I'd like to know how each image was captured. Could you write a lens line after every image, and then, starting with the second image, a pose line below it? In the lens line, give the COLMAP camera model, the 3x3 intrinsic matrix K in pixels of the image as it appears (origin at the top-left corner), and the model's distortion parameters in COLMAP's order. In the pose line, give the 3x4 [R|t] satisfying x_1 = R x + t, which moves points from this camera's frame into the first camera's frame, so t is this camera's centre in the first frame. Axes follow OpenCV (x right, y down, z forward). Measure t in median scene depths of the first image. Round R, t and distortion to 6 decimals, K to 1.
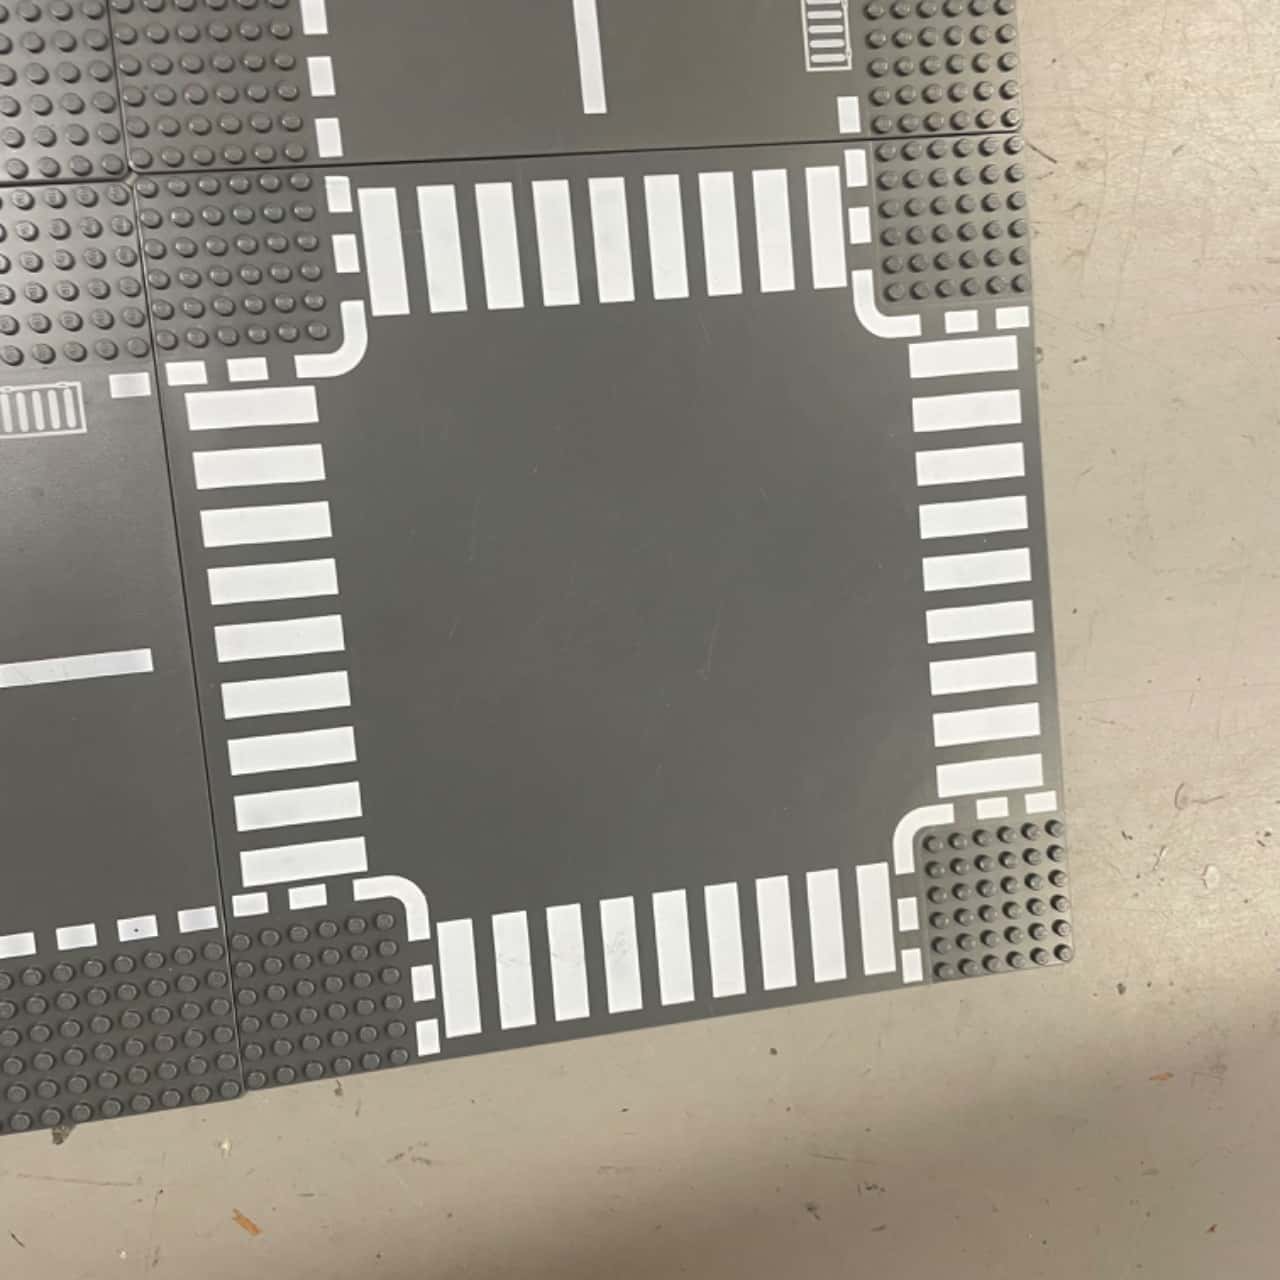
lens RADIAL K [[1509.8, 0, 633.9], [0, 1509.8, 626.8], [0, 0, 1]] dist [0.063802, 0.000000]
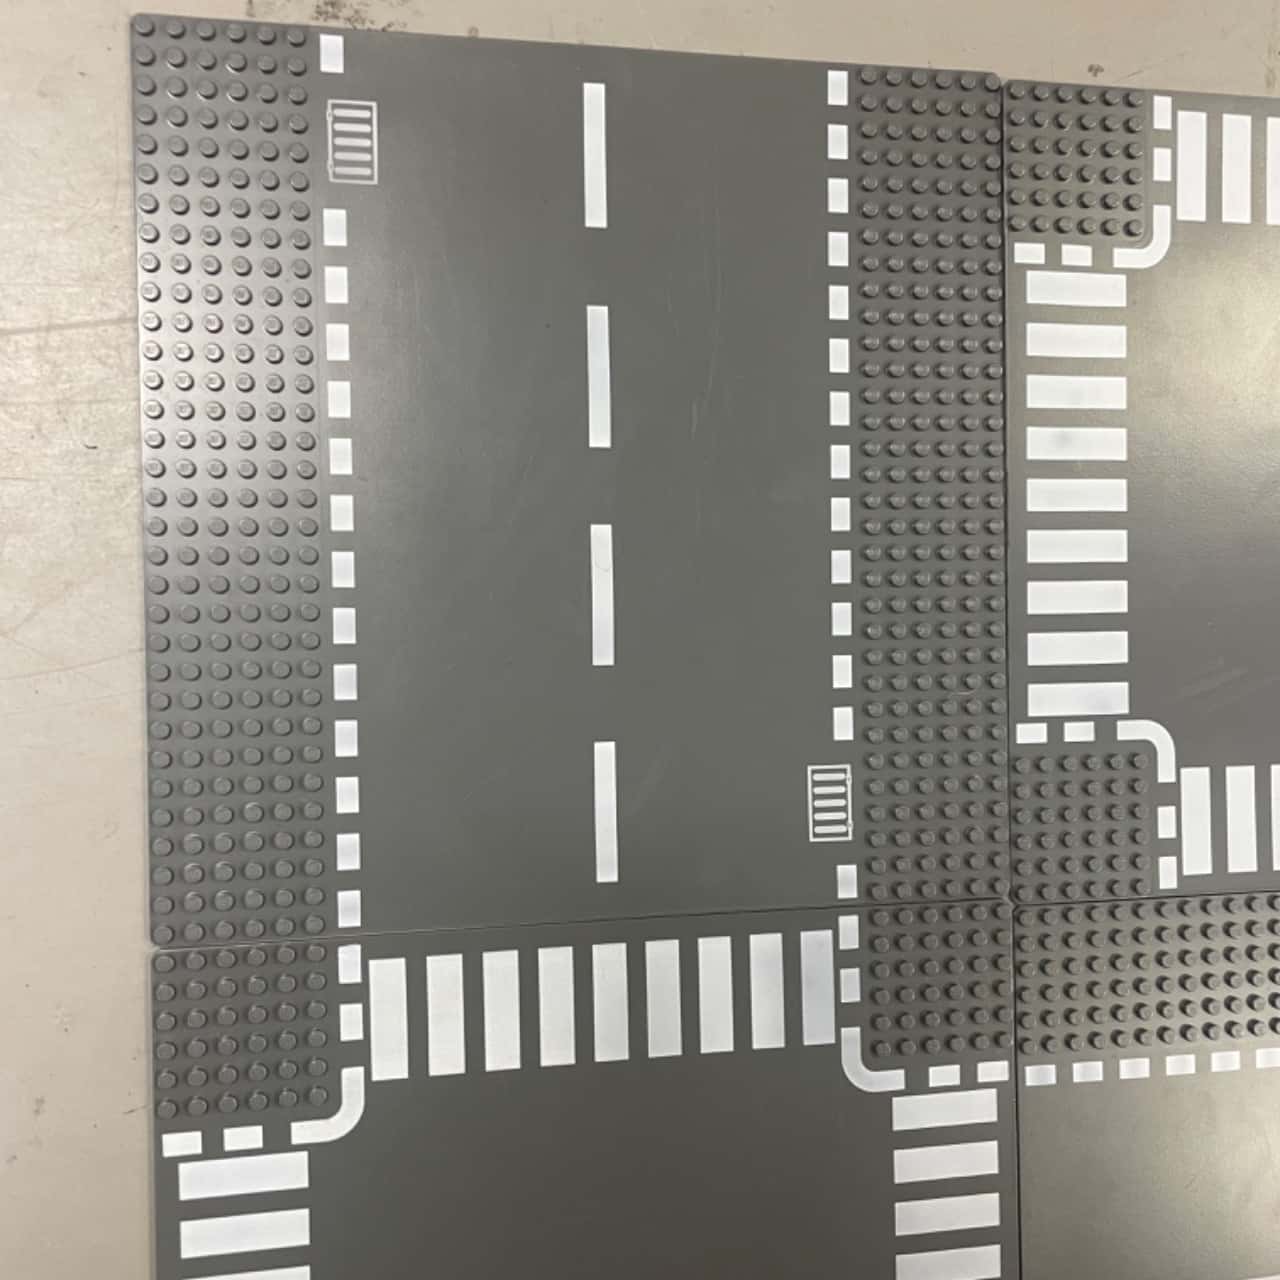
lens RADIAL K [[1509.8, 0, 646.1], [0, 1509.8, 637.5], [0, 0, 1]] dist [0.063802, 0.000000]
pose [[0.997572, 0.065996, 0.022226, -0.030294], [-0.063993, 0.994641, -0.081201, -0.428227], [-0.027466, 0.079581, 0.996450, -0.049076]]
